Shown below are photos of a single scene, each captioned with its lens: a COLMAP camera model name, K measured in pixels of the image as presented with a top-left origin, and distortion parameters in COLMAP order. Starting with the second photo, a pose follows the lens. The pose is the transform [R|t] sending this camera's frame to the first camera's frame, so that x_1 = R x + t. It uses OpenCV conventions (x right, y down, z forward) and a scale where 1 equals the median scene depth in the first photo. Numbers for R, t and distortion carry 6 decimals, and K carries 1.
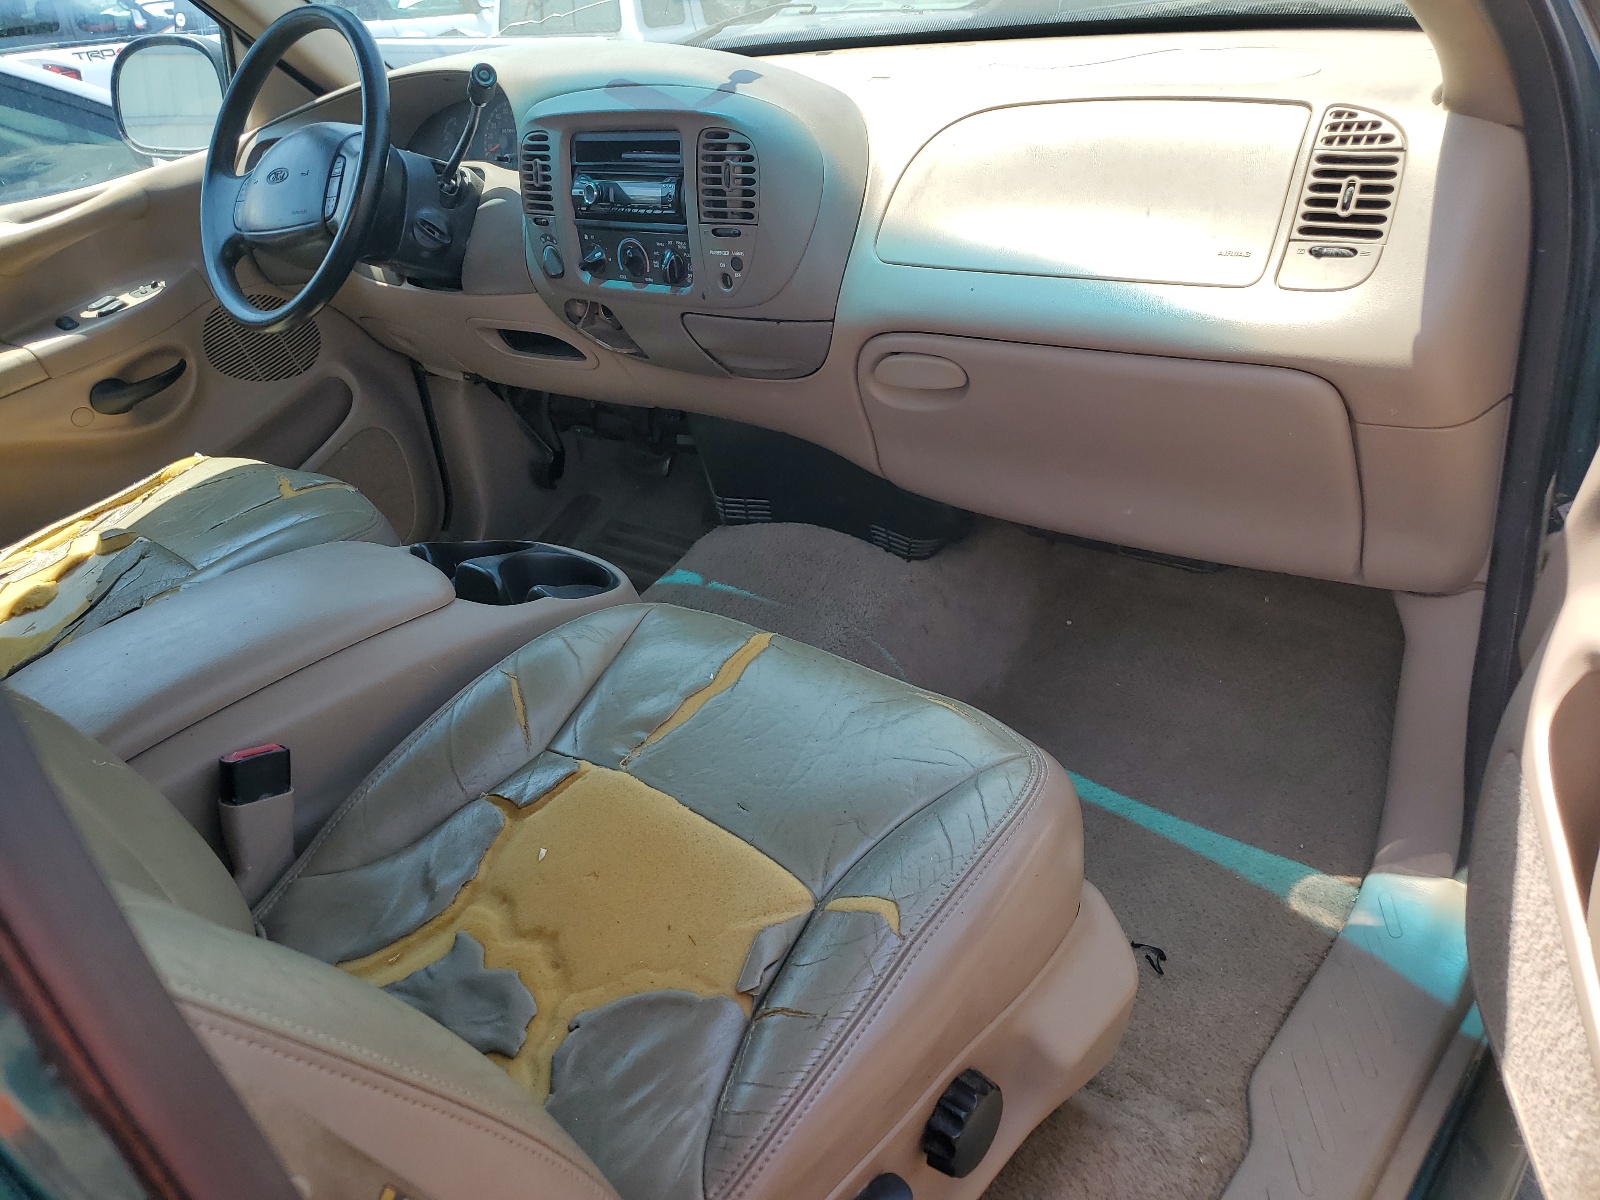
lens RADIAL K [[1224.0, 0, 736.2], [0, 1224.0, 570.3], [0, 0, 1]] dist [0.067517, -0.116119]
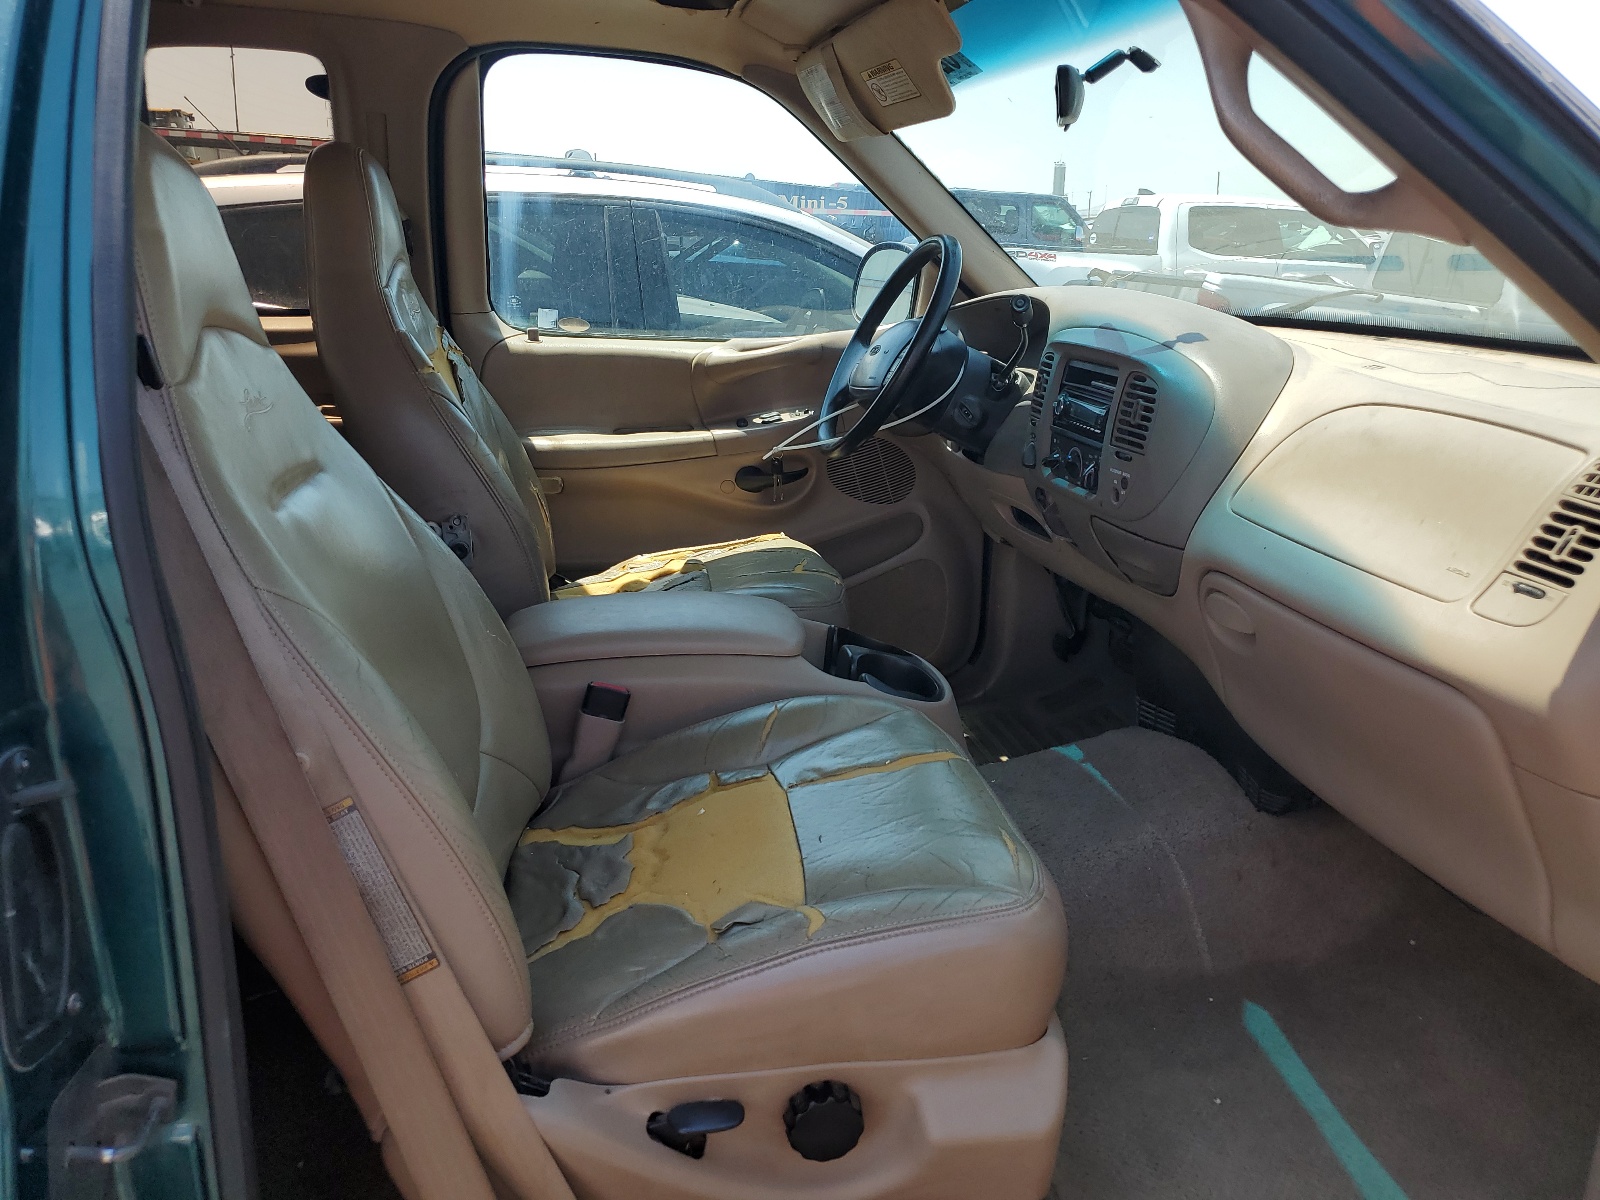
lens RADIAL K [[1224.0, 0, 736.2], [0, 1224.0, 570.3], [0, 0, 1]] dist [0.067517, -0.116119]
pose [[0.743135, 0.285071, -0.605381, 0.414954], [-0.375020, 0.926707, -0.023974, -0.005611], [0.554176, 0.244845, 0.795575, -0.105113]]
